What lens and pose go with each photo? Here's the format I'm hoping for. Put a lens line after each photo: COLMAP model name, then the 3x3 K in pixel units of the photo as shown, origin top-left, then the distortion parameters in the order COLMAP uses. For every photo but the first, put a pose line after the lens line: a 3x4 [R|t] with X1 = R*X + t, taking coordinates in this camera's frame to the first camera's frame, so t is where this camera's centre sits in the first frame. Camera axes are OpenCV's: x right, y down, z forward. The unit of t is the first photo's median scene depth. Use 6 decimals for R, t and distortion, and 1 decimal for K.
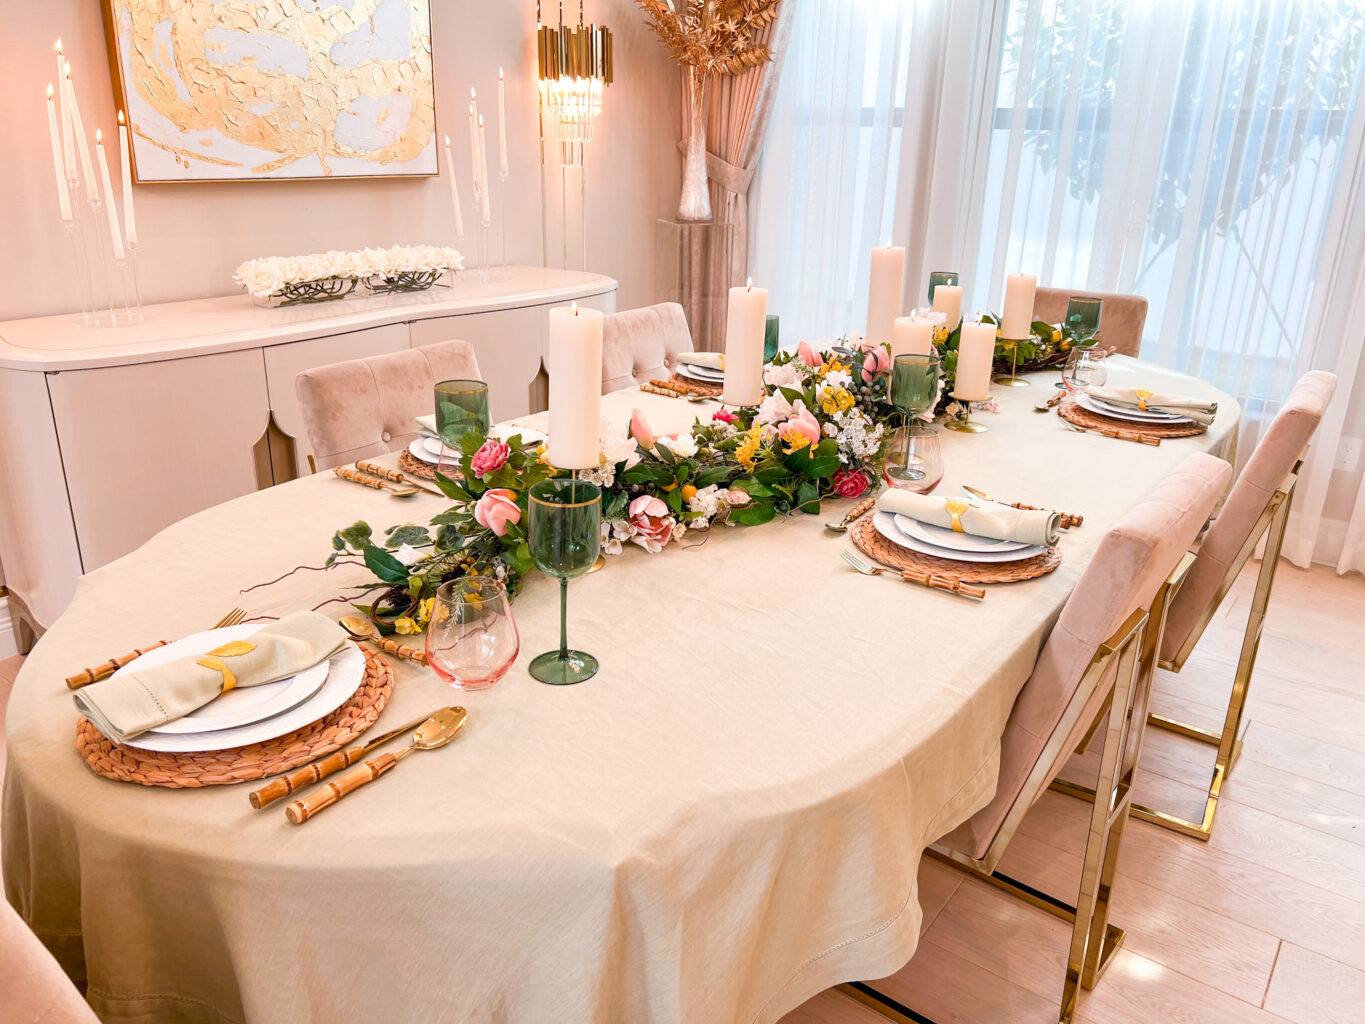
lens RADIAL K [[1039.4, 0, 684.7], [0, 1039.4, 509.6], [0, 0, 1]] dist [-0.004381, -0.000596]
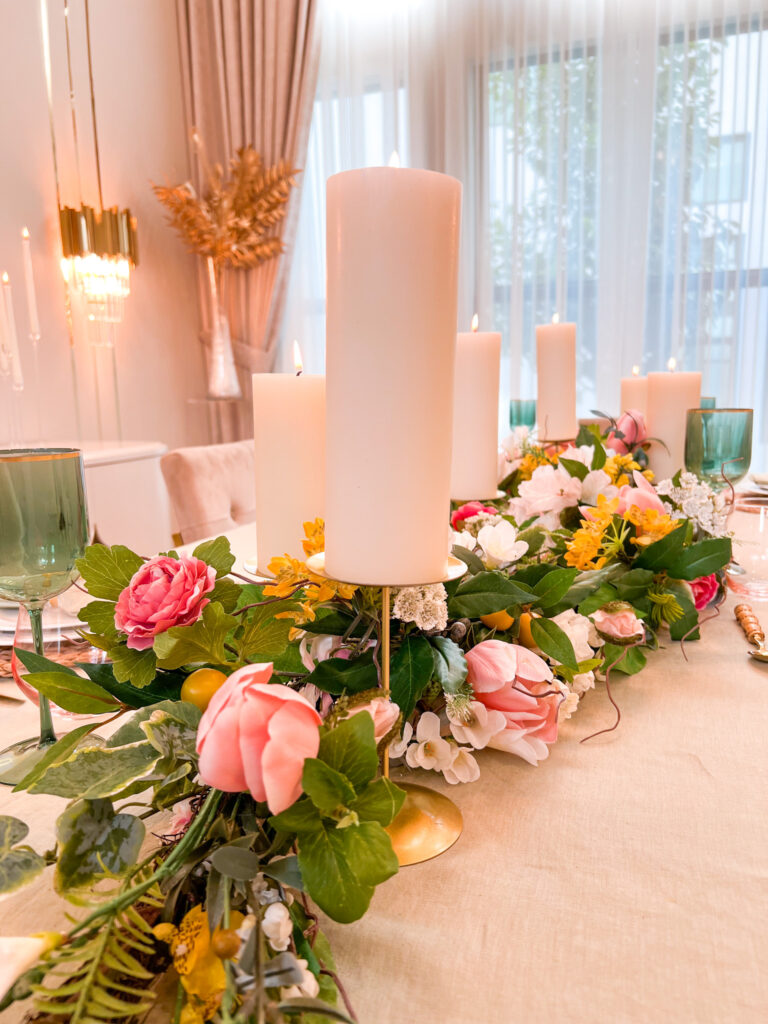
lens RADIAL K [[779.8, 0, 380.8], [0, 779.8, 511.8], [0, 0, 1]] dist [-0.004381, -0.000596]
pose [[0.957736, -0.090699, 0.272974, -0.072977], [0.142156, 0.974242, -0.175055, -0.006403], [-0.250066, 0.206461, 0.945960, 0.265724]]
